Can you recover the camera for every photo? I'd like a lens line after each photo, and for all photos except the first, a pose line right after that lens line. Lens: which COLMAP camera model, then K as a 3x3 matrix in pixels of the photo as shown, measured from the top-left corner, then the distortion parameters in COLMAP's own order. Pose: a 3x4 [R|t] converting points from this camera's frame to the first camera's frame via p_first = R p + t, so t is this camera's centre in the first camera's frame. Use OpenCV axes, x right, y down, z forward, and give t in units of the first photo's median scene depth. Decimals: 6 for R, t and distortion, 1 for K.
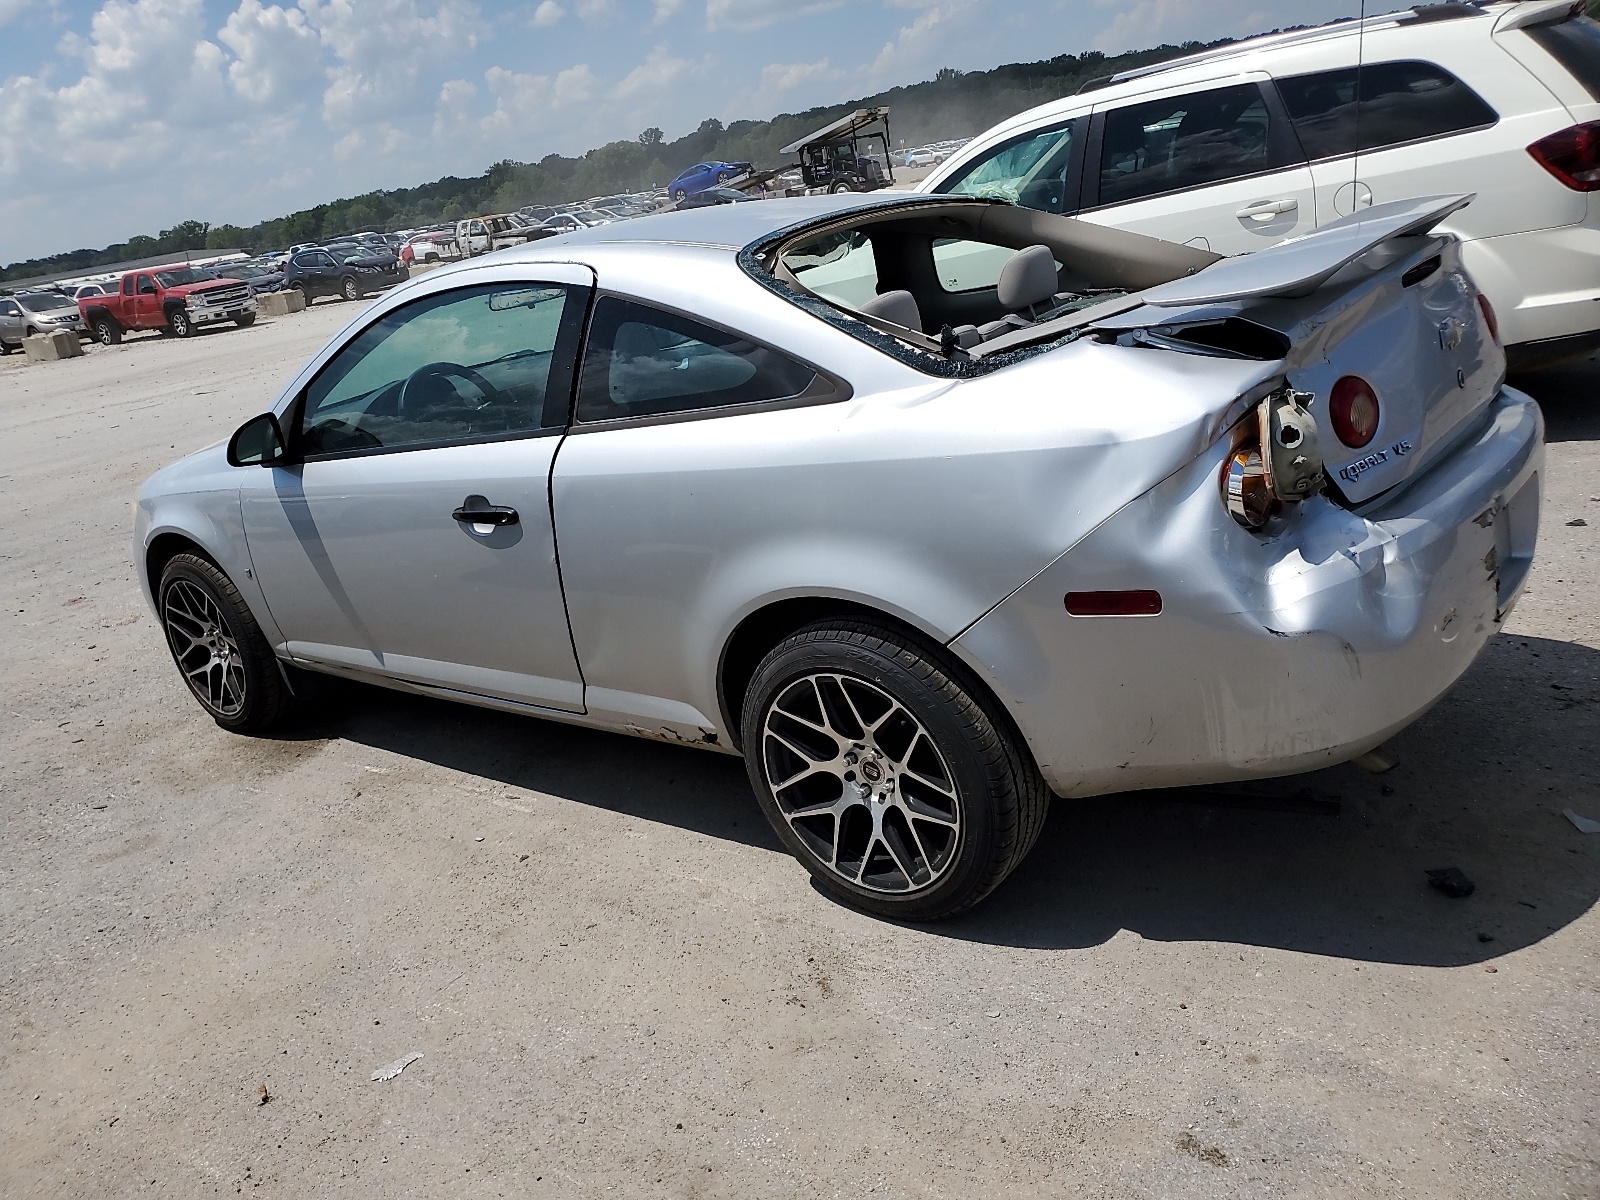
lens RADIAL K [[1290.3, 0, 786.2], [0, 1290.3, 599.3], [0, 0, 1]] dist [-0.018160, 0.051866]
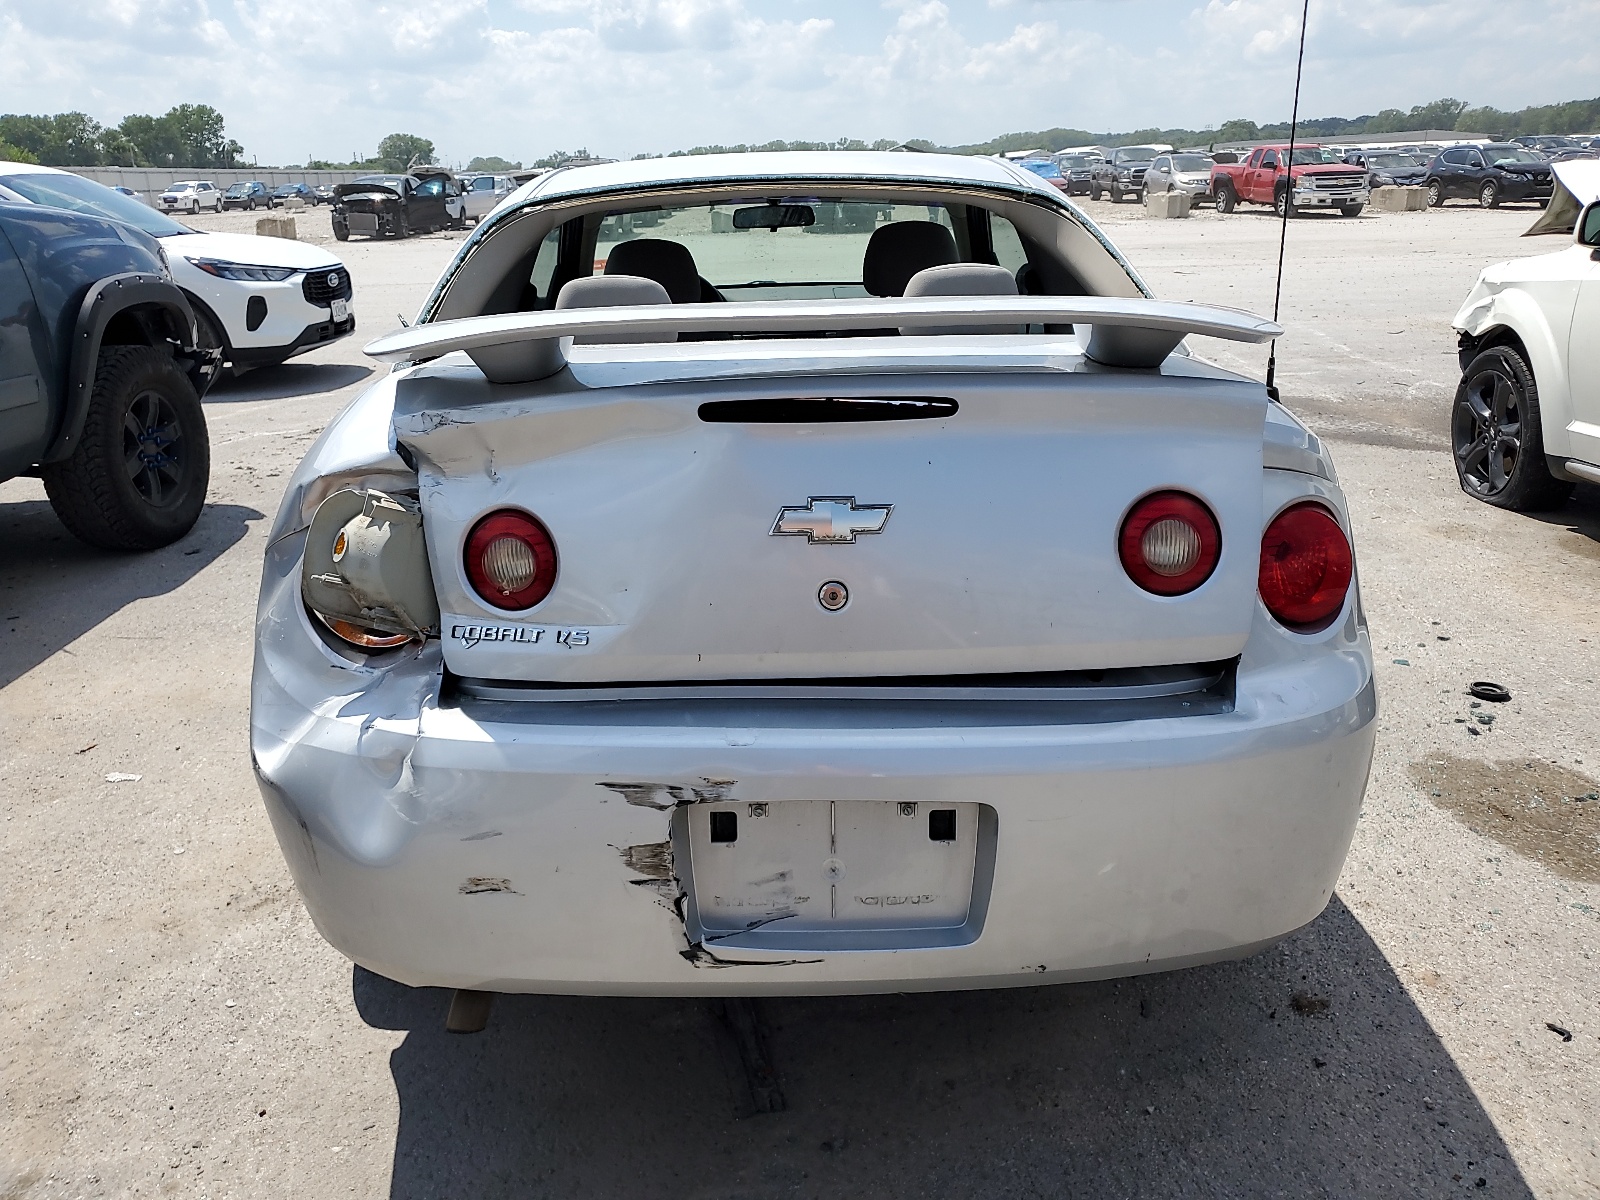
lens RADIAL K [[1290.3, 0, 786.2], [0, 1290.3, 599.3], [0, 0, 1]] dist [-0.018160, 0.051866]
pose [[0.618418, 0.375034, -0.690586, 0.095753], [-0.312986, 0.923614, 0.221306, -0.030546], [0.720833, 0.079284, 0.688560, 0.058247]]
